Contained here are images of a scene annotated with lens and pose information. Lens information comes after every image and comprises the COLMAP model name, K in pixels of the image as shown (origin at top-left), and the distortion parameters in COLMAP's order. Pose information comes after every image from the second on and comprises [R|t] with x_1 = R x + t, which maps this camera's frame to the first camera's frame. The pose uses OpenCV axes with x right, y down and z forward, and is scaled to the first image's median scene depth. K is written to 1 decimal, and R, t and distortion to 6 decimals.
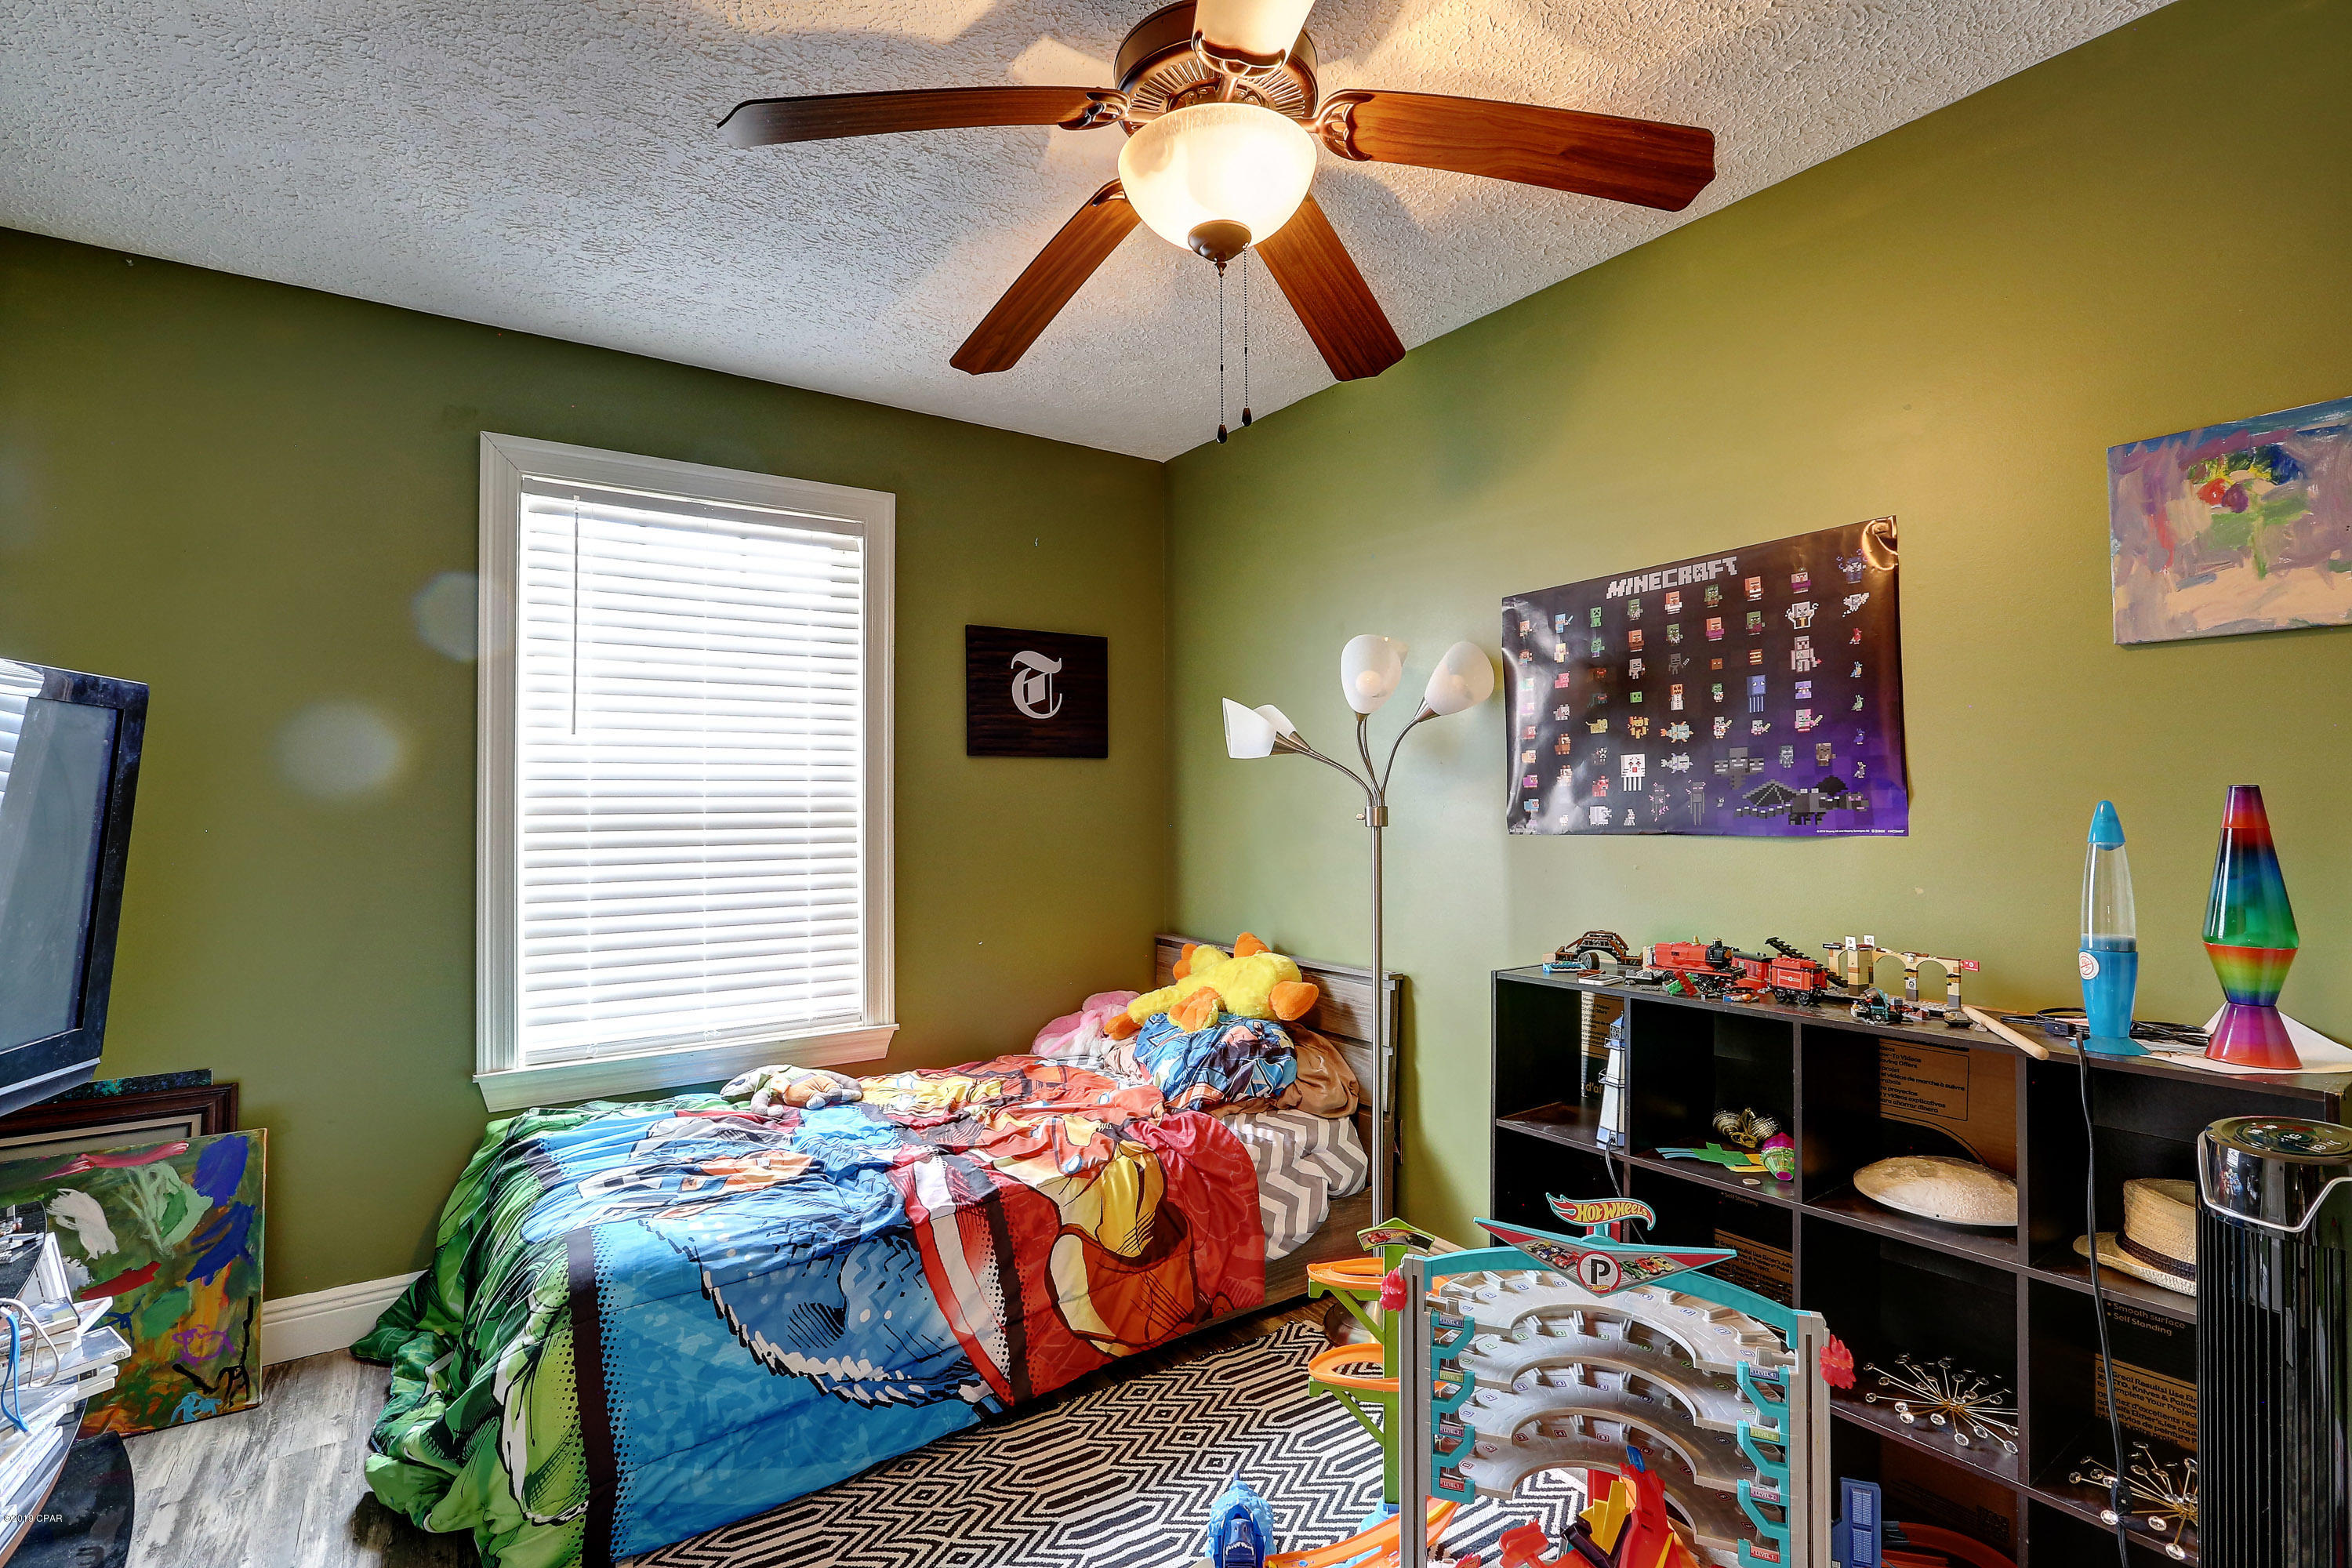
lens RADIAL K [[1073.8, 0, 1179.1], [0, 1073.8, 773.6], [0, 0, 1]] dist [-0.054050, 0.017925]
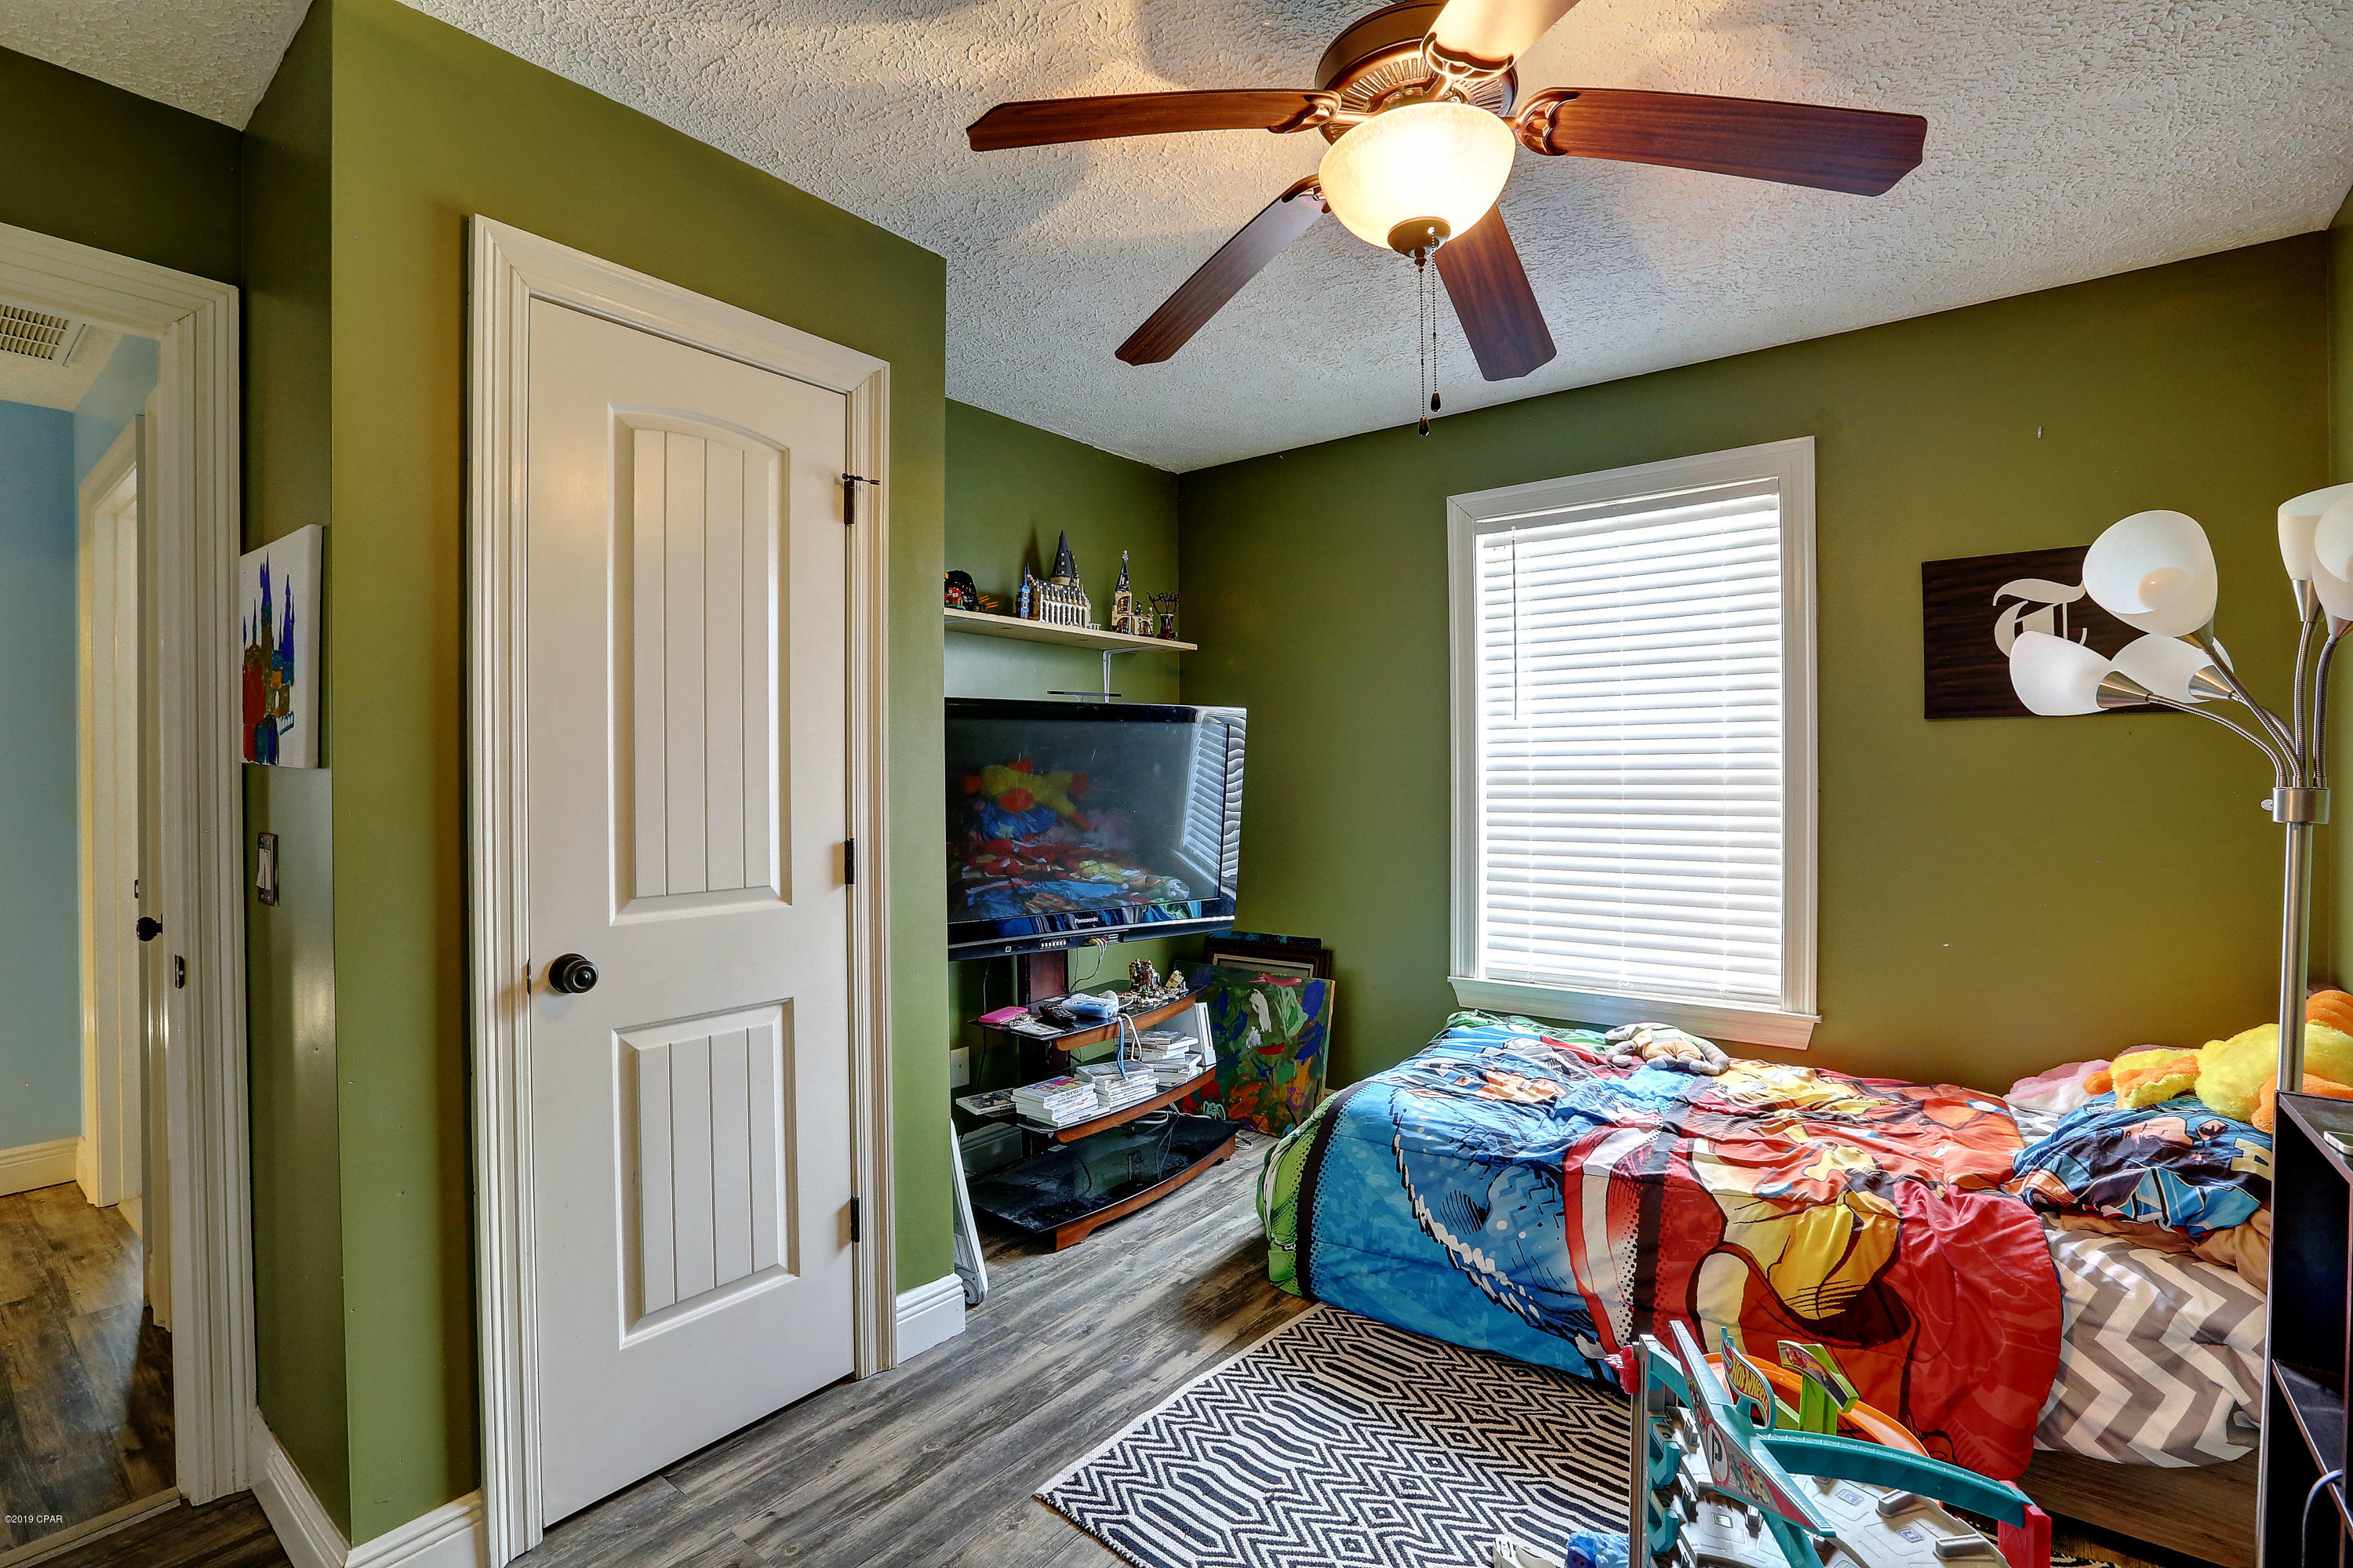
lens RADIAL K [[1074.3, 0, 1172.6], [0, 1074.3, 776.2], [0, 0, 1]] dist [-0.054050, 0.017925]
pose [[0.295785, 0.005343, -0.955240, 0.606647], [0.027067, 0.999536, 0.013972, 0.000628], [0.954871, -0.029988, 0.295503, 0.291866]]
